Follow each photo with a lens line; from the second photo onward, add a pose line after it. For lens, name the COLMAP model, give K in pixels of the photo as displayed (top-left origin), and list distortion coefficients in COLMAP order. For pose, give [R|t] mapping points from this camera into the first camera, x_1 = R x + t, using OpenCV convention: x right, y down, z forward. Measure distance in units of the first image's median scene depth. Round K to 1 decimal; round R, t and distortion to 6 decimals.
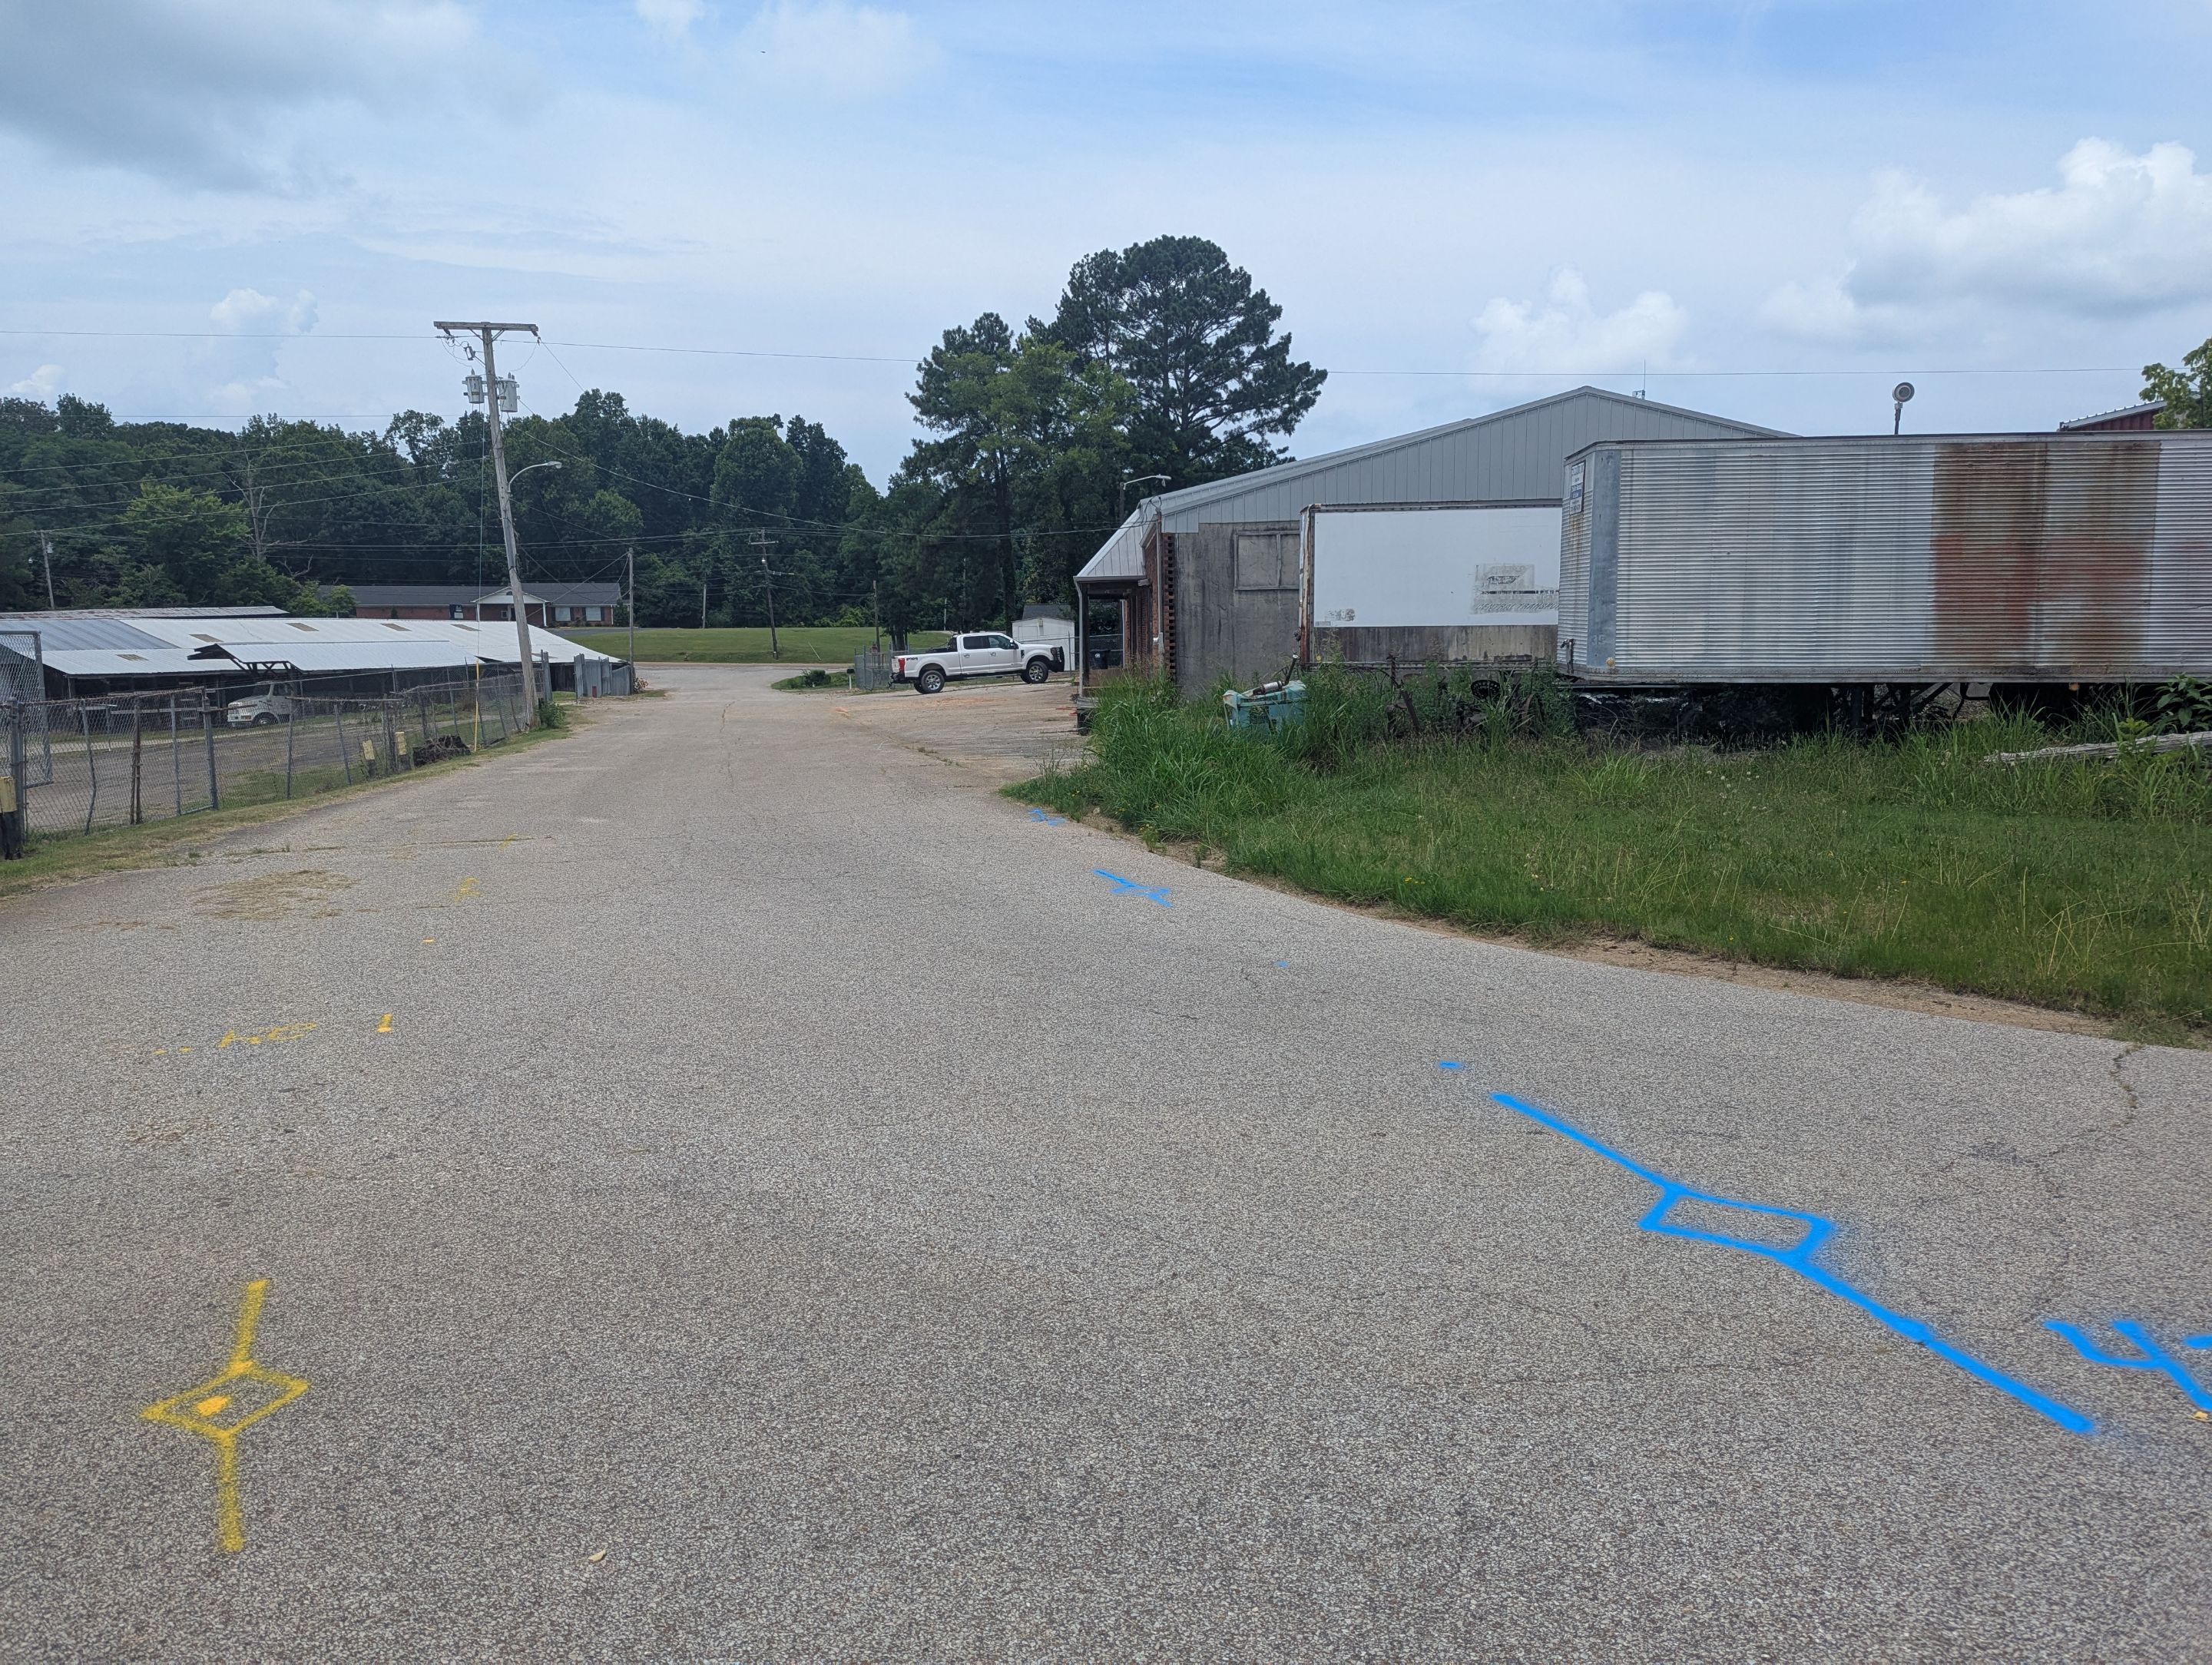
lens RADIAL K [[1559.7, 0, 1080.2], [0, 1559.7, 828.6], [0, 0, 1]] dist [0.061628, -0.050233]
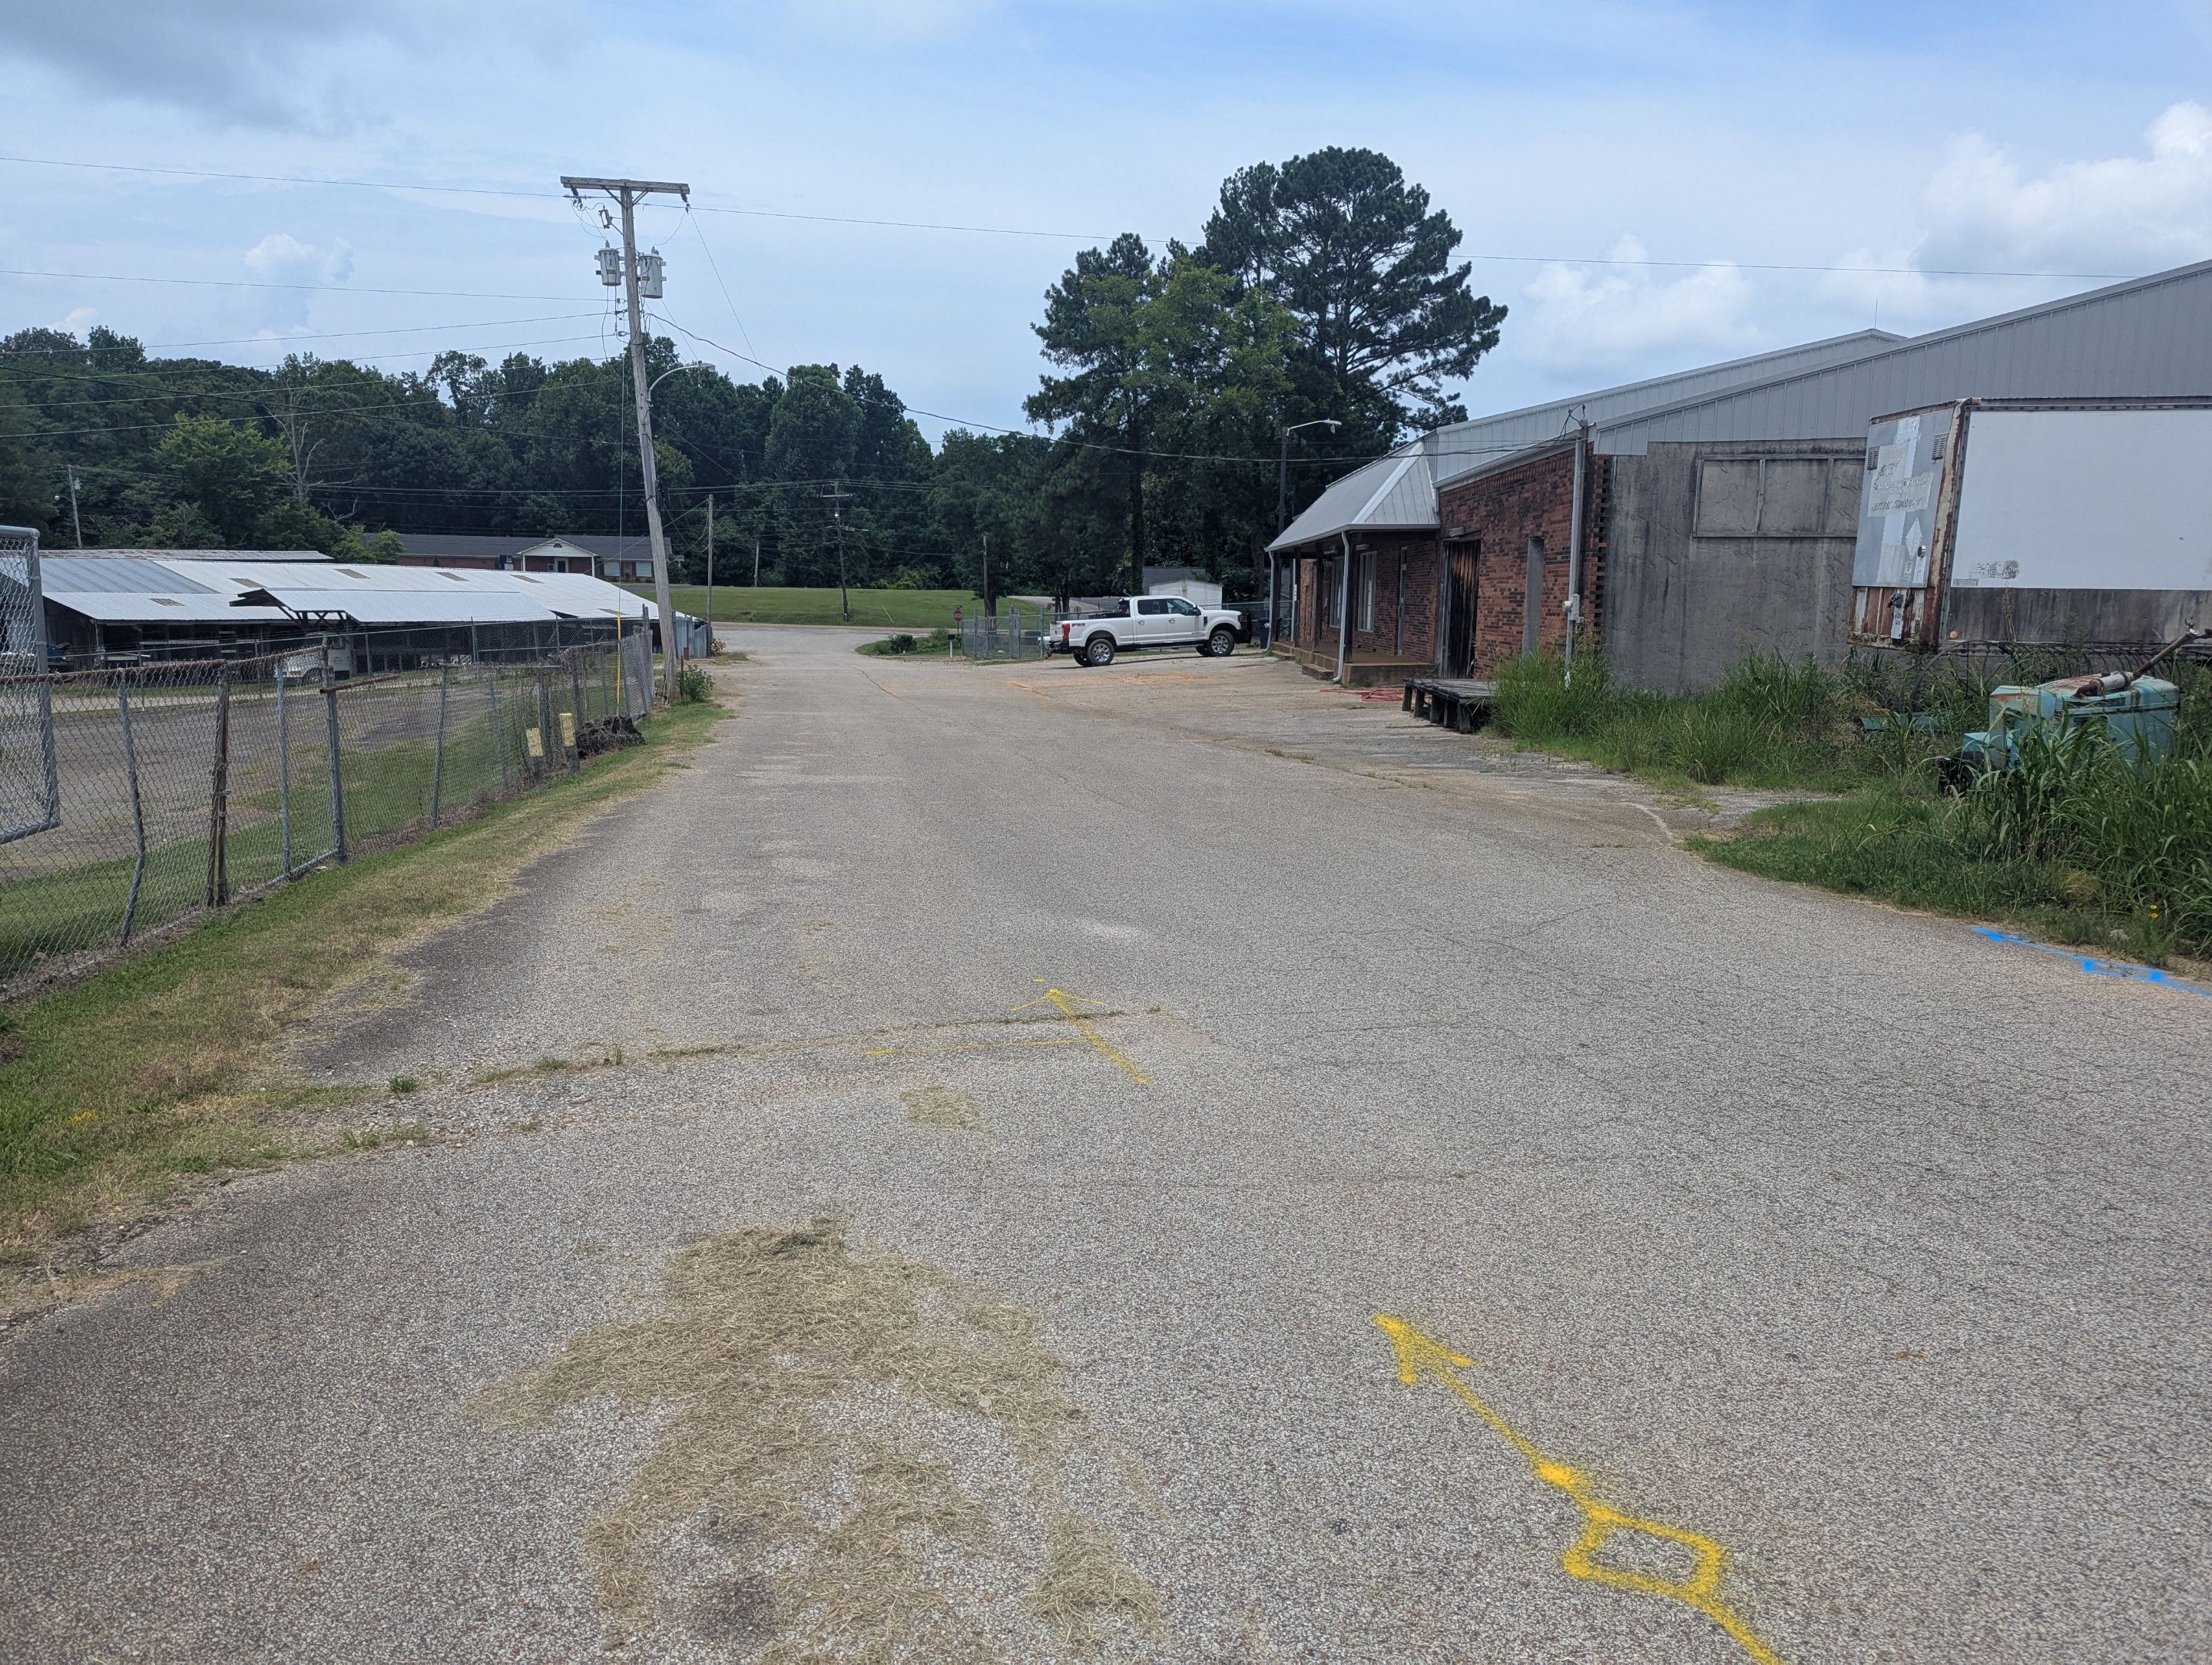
lens RADIAL K [[1559.7, 0, 1072.8], [0, 1559.7, 845.6], [0, 0, 1]] dist [0.061628, -0.050233]
pose [[0.999566, 0.025119, -0.015399, -0.170825], [-0.024646, 0.999241, 0.030152, -0.026112], [0.016144, -0.029760, 0.999427, 0.269989]]
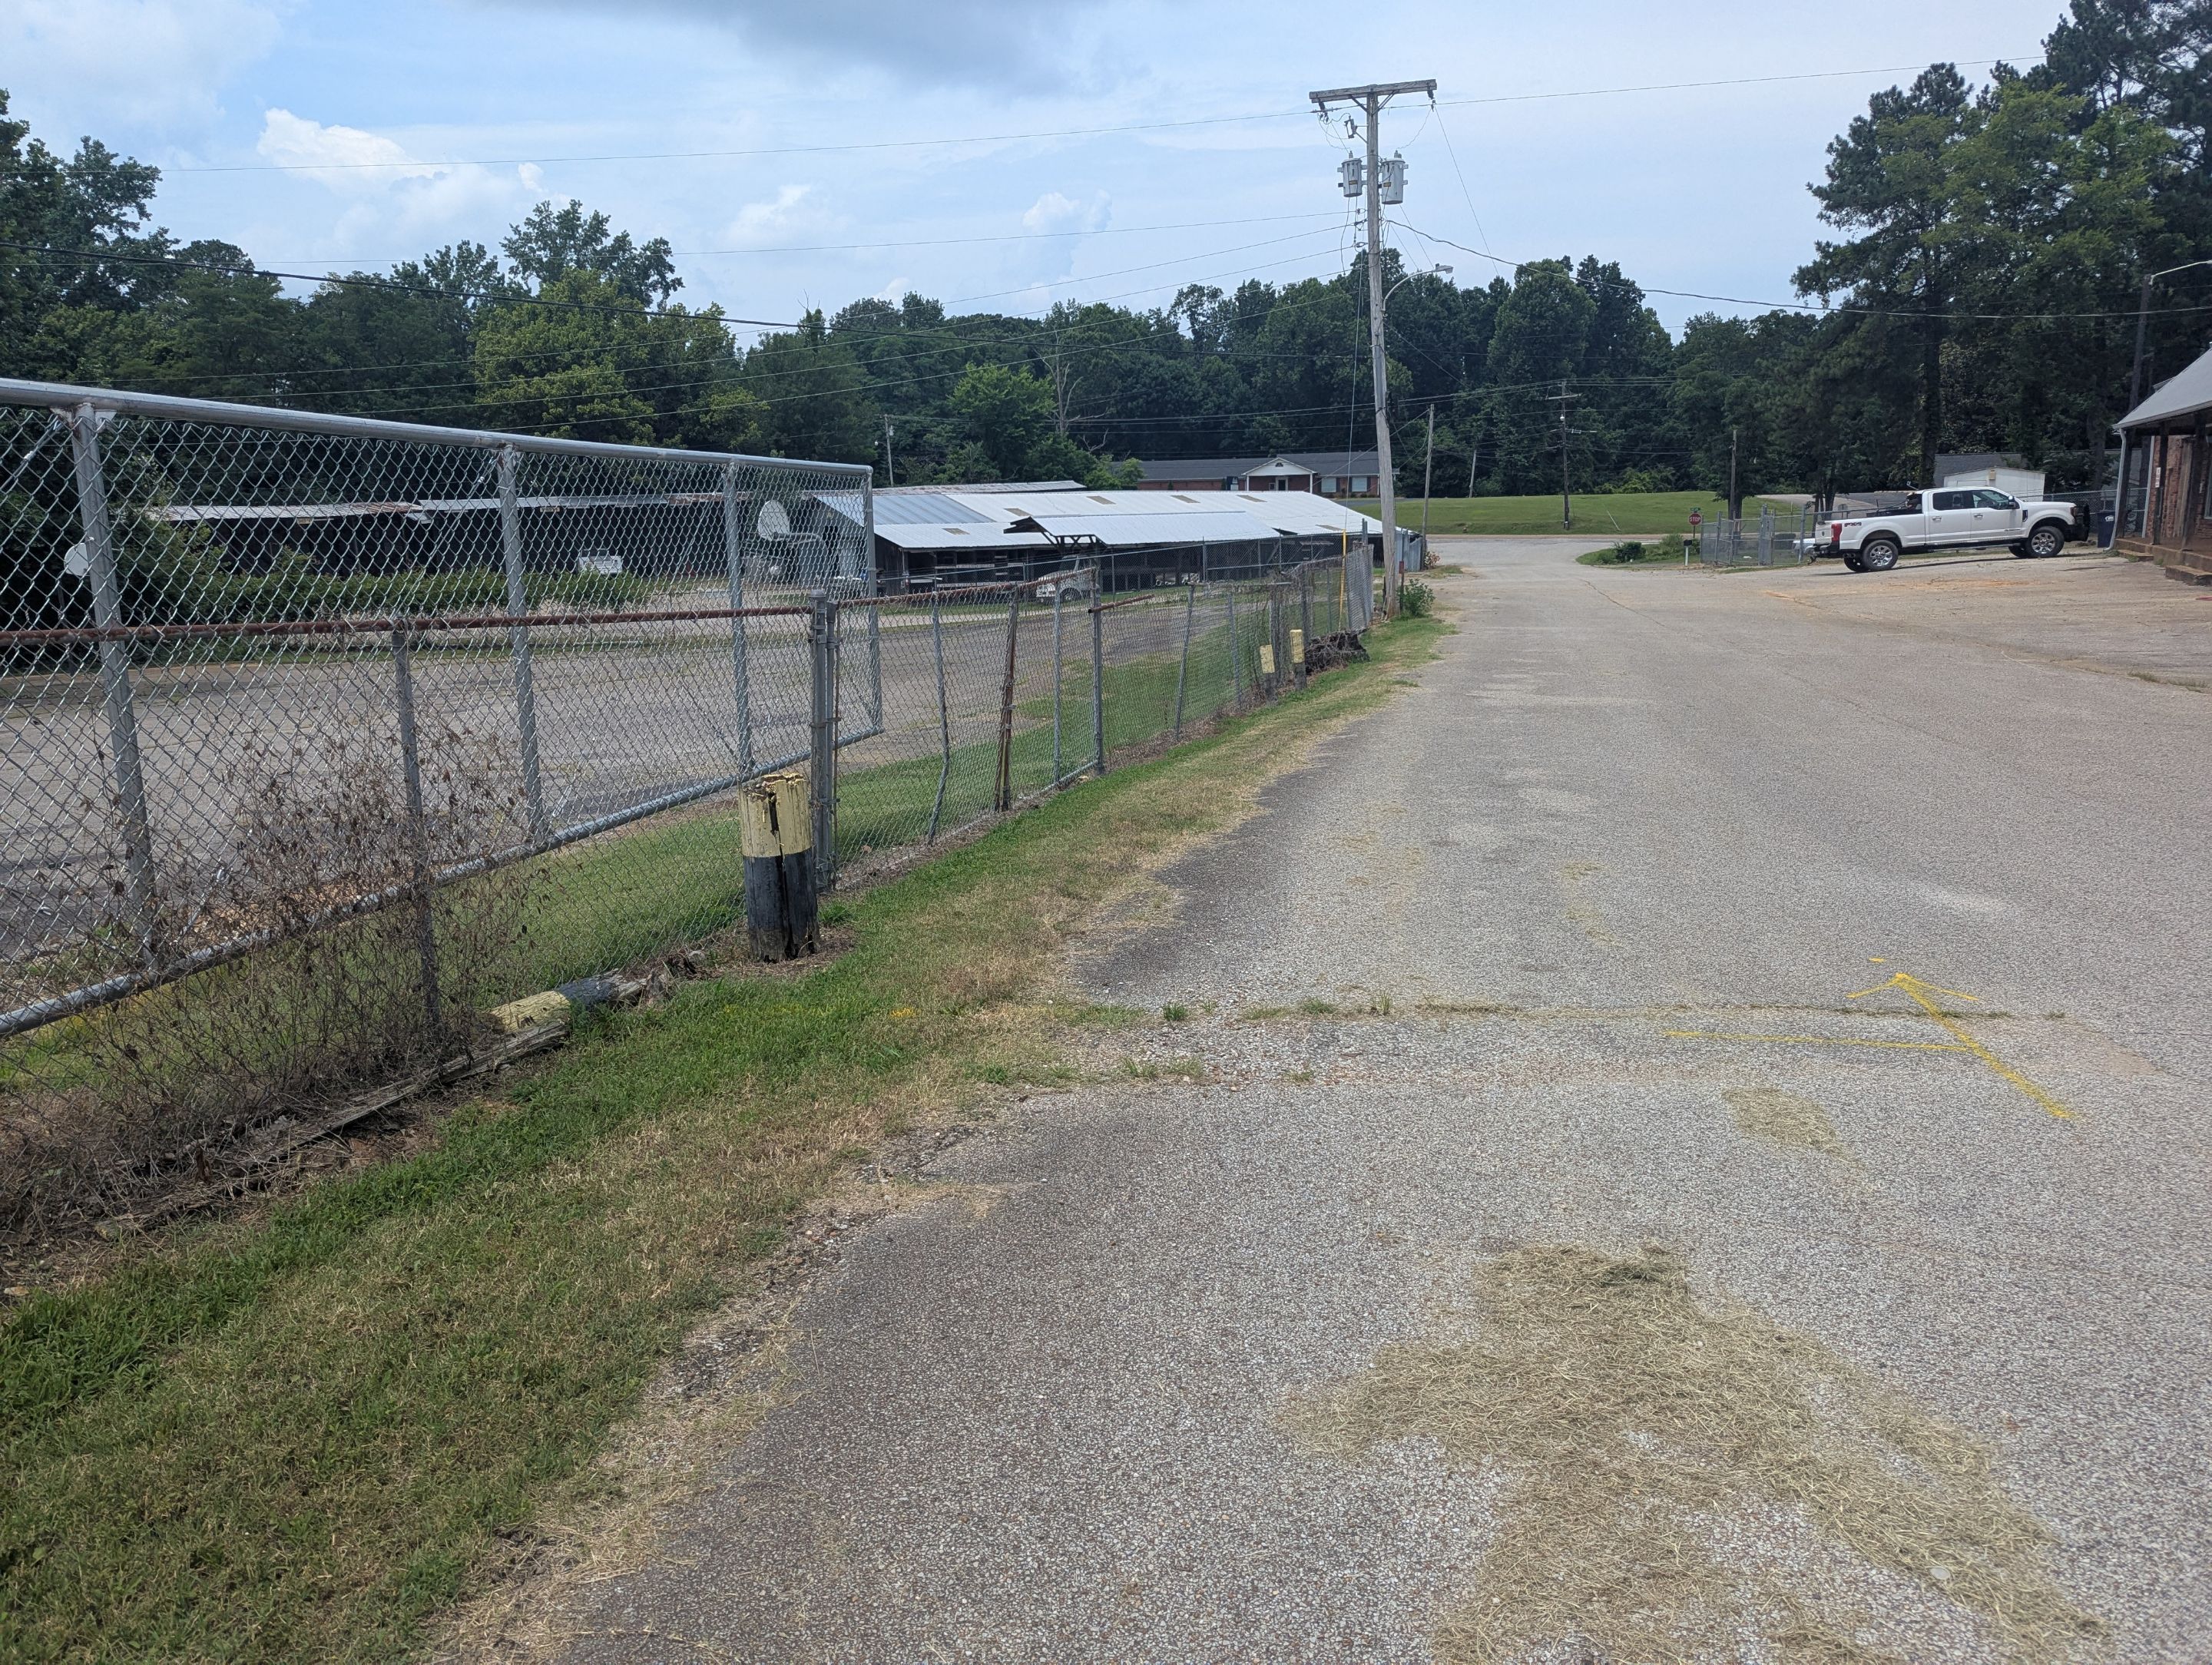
lens RADIAL K [[1559.7, 0, 1078.5], [0, 1559.7, 812.0], [0, 0, 1]] dist [0.061628, -0.050233]
pose [[0.898639, 0.076361, -0.431991, -0.187000], [-0.046410, 0.995756, 0.079472, -0.028025], [0.436226, -0.051368, 0.898370, 0.288201]]
